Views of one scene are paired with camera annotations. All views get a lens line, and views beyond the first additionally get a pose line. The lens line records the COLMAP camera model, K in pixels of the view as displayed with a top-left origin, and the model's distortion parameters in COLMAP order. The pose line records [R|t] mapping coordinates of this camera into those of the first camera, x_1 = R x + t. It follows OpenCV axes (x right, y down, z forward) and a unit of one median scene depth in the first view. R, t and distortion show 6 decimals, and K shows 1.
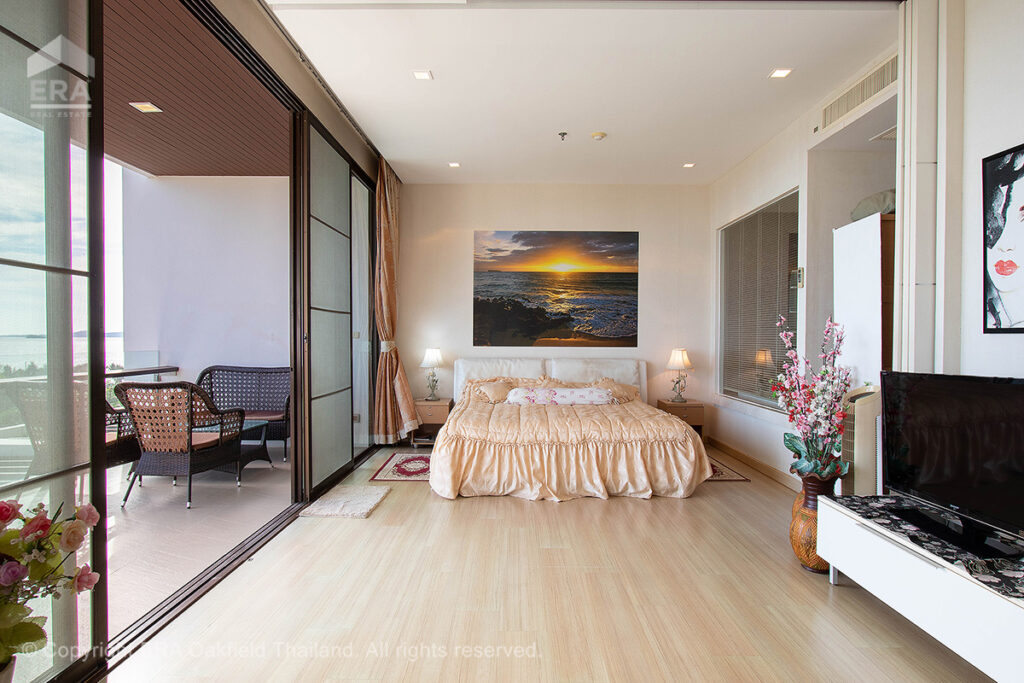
lens RADIAL K [[610.1, 0, 508.6], [0, 610.1, 342.6], [0, 0, 1]] dist [-0.007073, -0.000148]
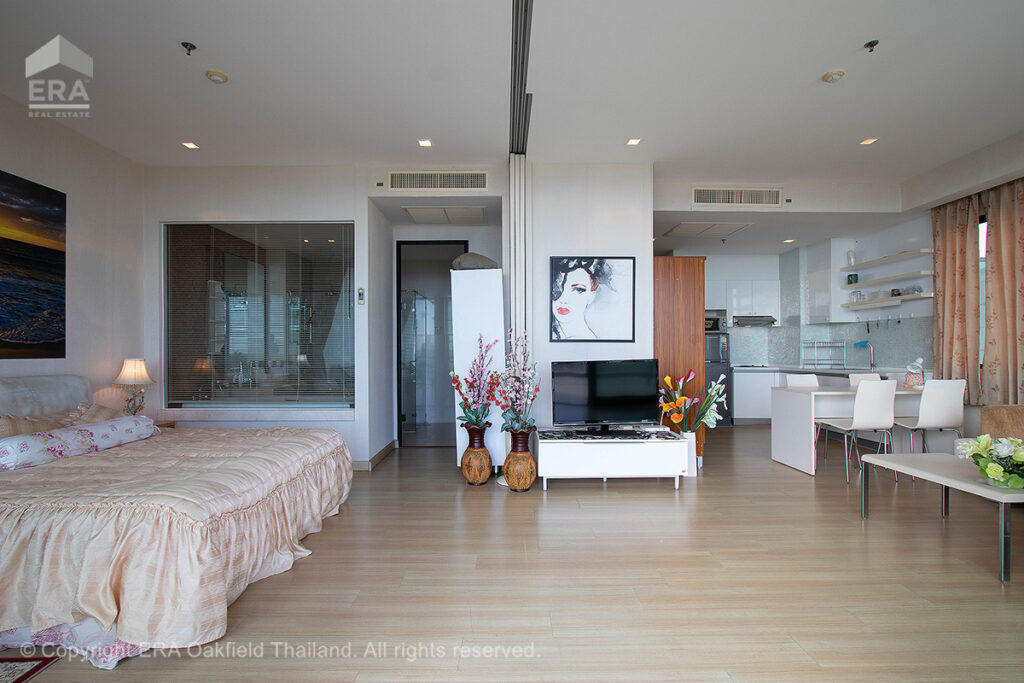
lens RADIAL K [[479.0, 0, 512.9], [0, 479.0, 351.1], [0, 0, 1]] dist [-0.004312, -0.000808]
pose [[-0.029631, -0.005792, 0.999544, -0.833114], [0.011070, 0.999920, 0.006122, 0.004438], [-0.999500, 0.011247, -0.029565, 1.187242]]
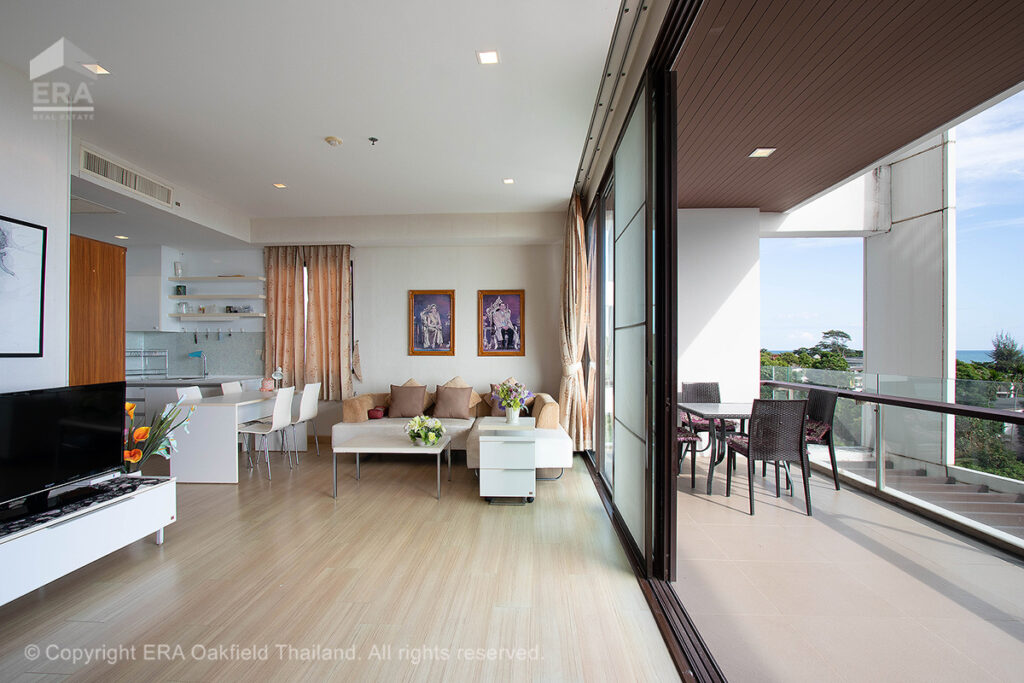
lens RADIAL K [[479.0, 0, 506.5], [0, 479.0, 348.3], [0, 0, 1]] dist [-0.004312, -0.000808]
pose [[-0.999379, -0.005948, 0.034744, -0.282855], [-0.005819, 0.999976, 0.003816, -0.040883], [-0.034766, 0.003611, -0.999389, 1.749870]]
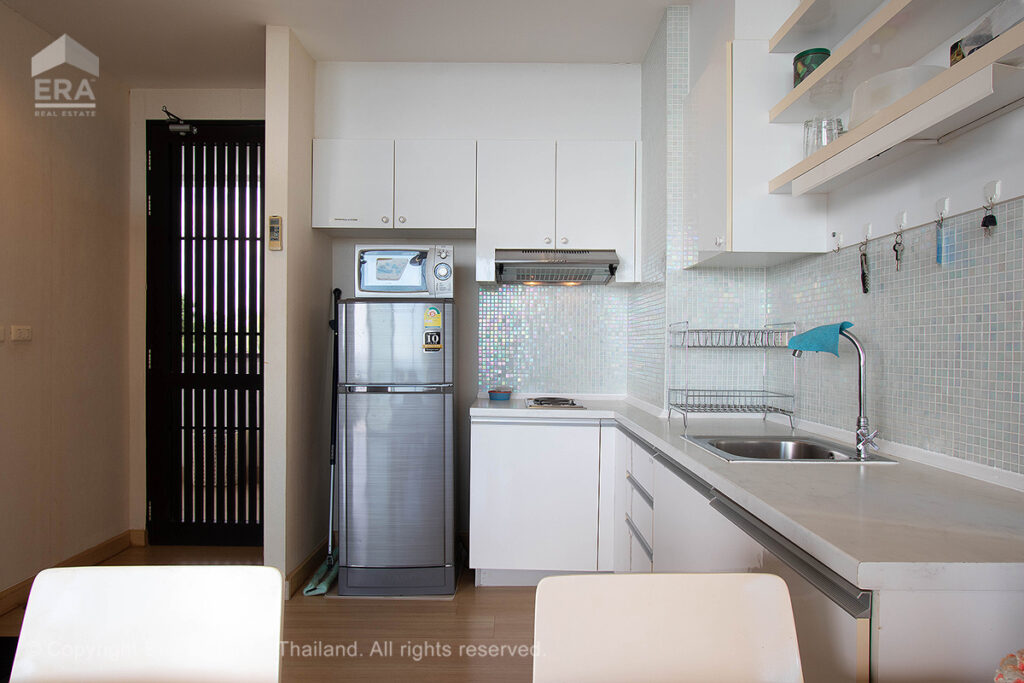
lens RADIAL K [[610.1, 0, 517.1], [0, 610.1, 349.5], [0, 0, 1]] dist [-0.007073, -0.000148]
pose [[-0.018493, -0.016221, 0.999697, 0.642672], [-0.003220, 0.999864, 0.016164, 0.005396], [-0.999824, -0.002920, -0.018543, -0.106285]]
